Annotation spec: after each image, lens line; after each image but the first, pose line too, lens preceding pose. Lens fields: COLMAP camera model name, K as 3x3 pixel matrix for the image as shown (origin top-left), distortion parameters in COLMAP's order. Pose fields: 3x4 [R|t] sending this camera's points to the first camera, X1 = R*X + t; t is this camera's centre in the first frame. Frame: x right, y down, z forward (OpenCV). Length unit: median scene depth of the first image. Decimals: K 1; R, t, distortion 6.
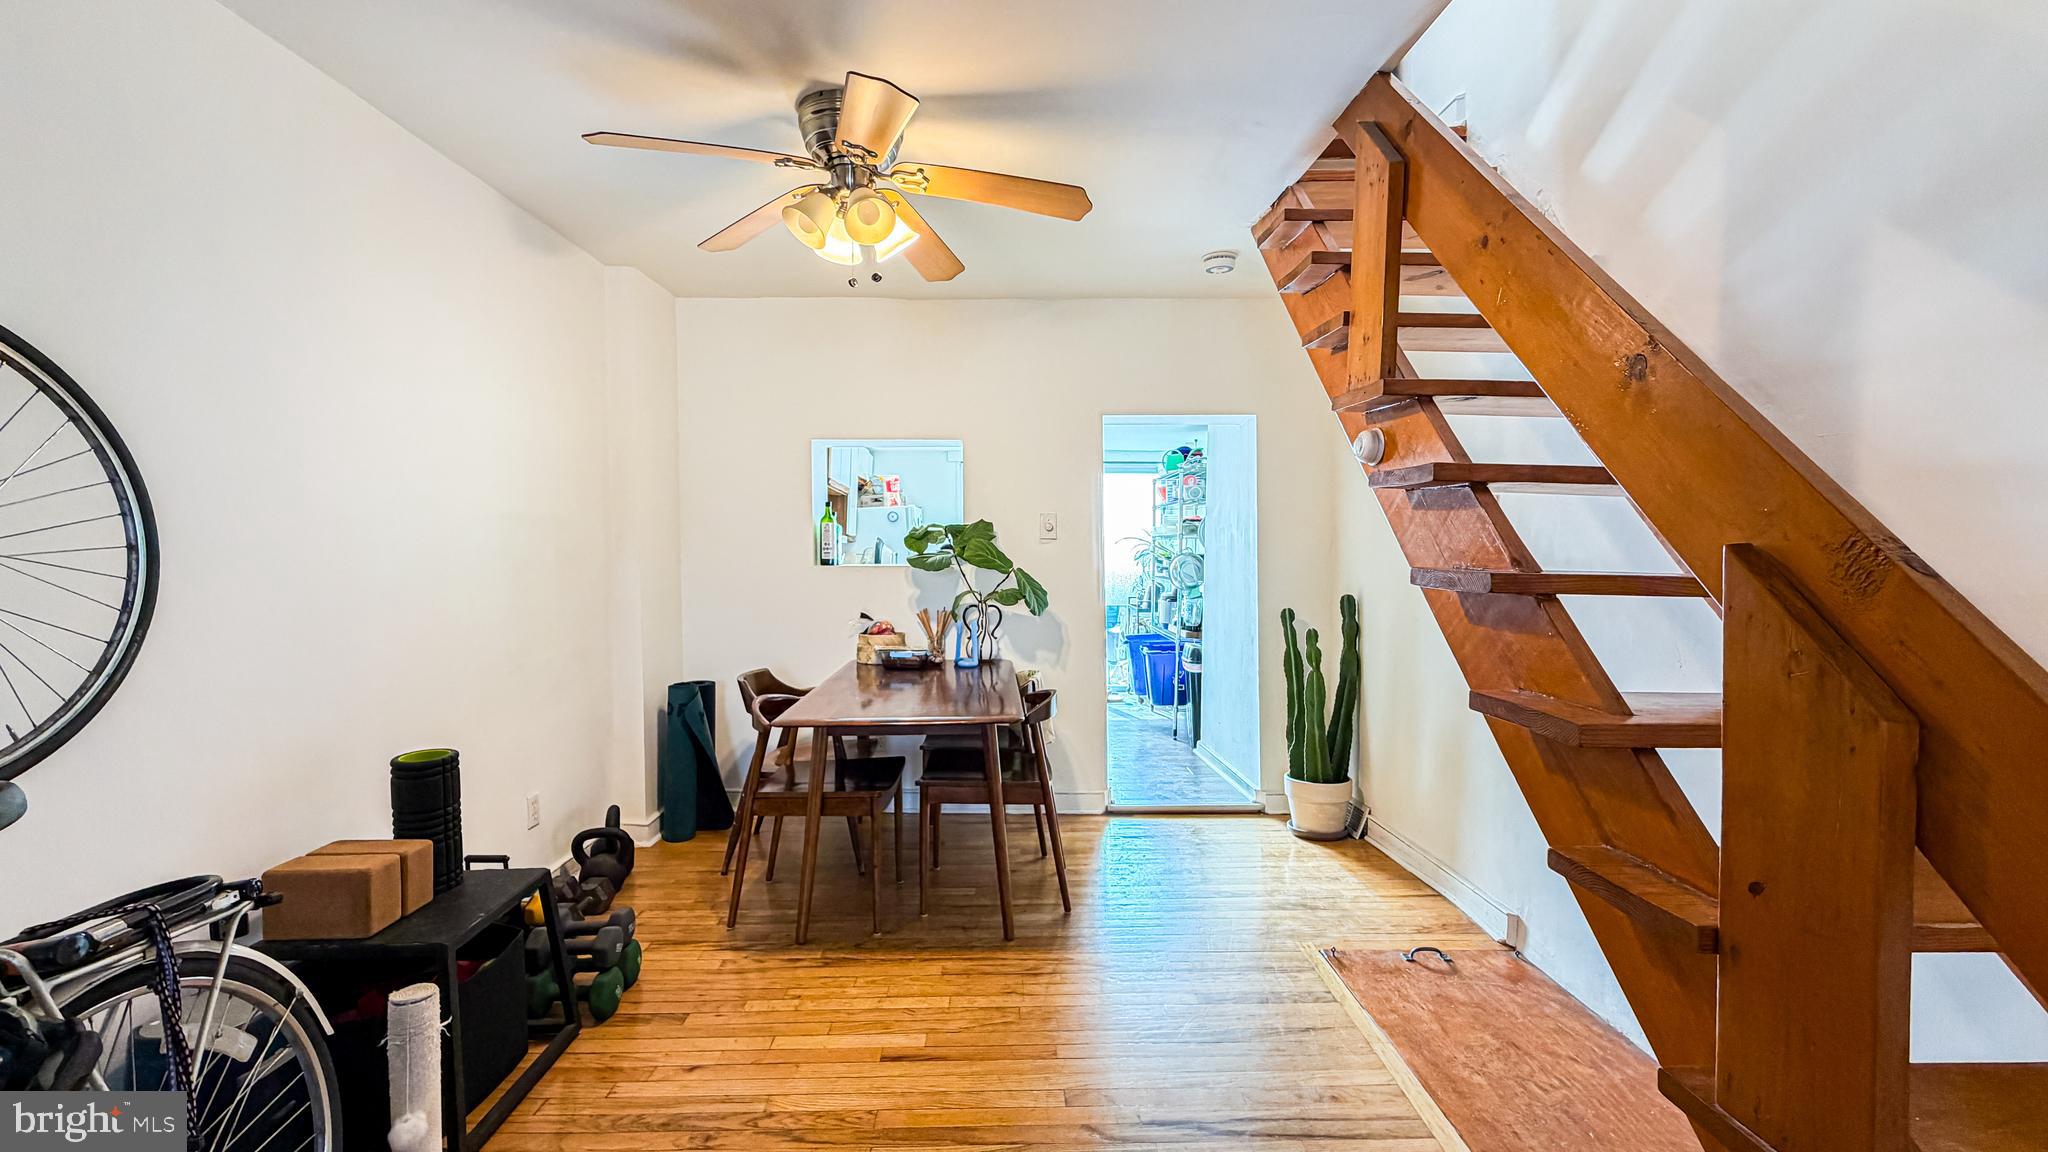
lens RADIAL K [[803.2, 0, 1011.8], [0, 803.2, 572.8], [0, 0, 1]] dist [0.001059, 0.000020]
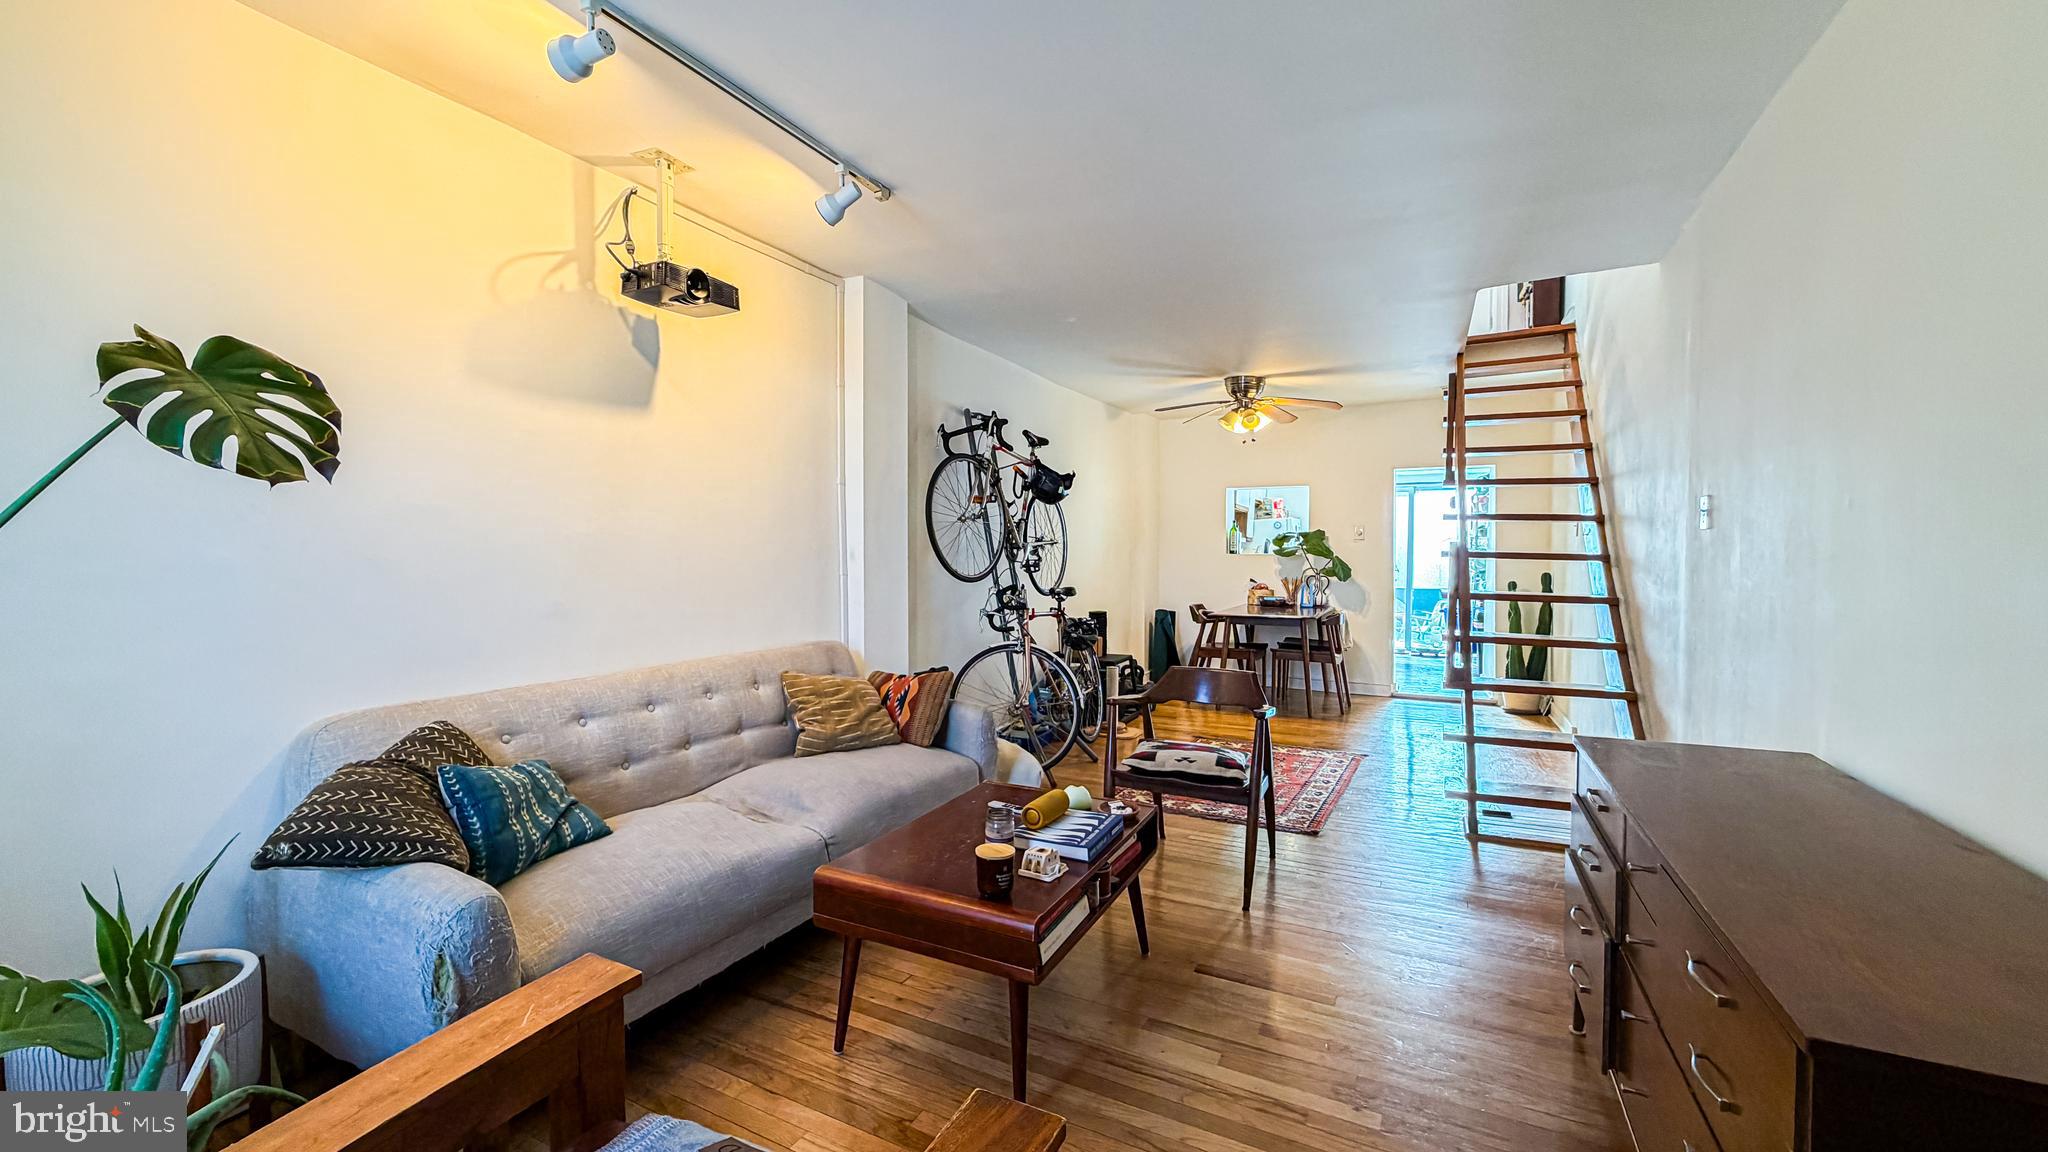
lens RADIAL K [[803.2, 0, 1003.7], [0, 803.2, 565.7], [0, 0, 1]] dist [0.001059, 0.000020]
pose [[0.873156, 0.017002, -0.487144, 0.236648], [-0.019884, 0.999802, -0.000745, 0.033119], [0.487035, 0.010337, 0.873321, -0.987687]]
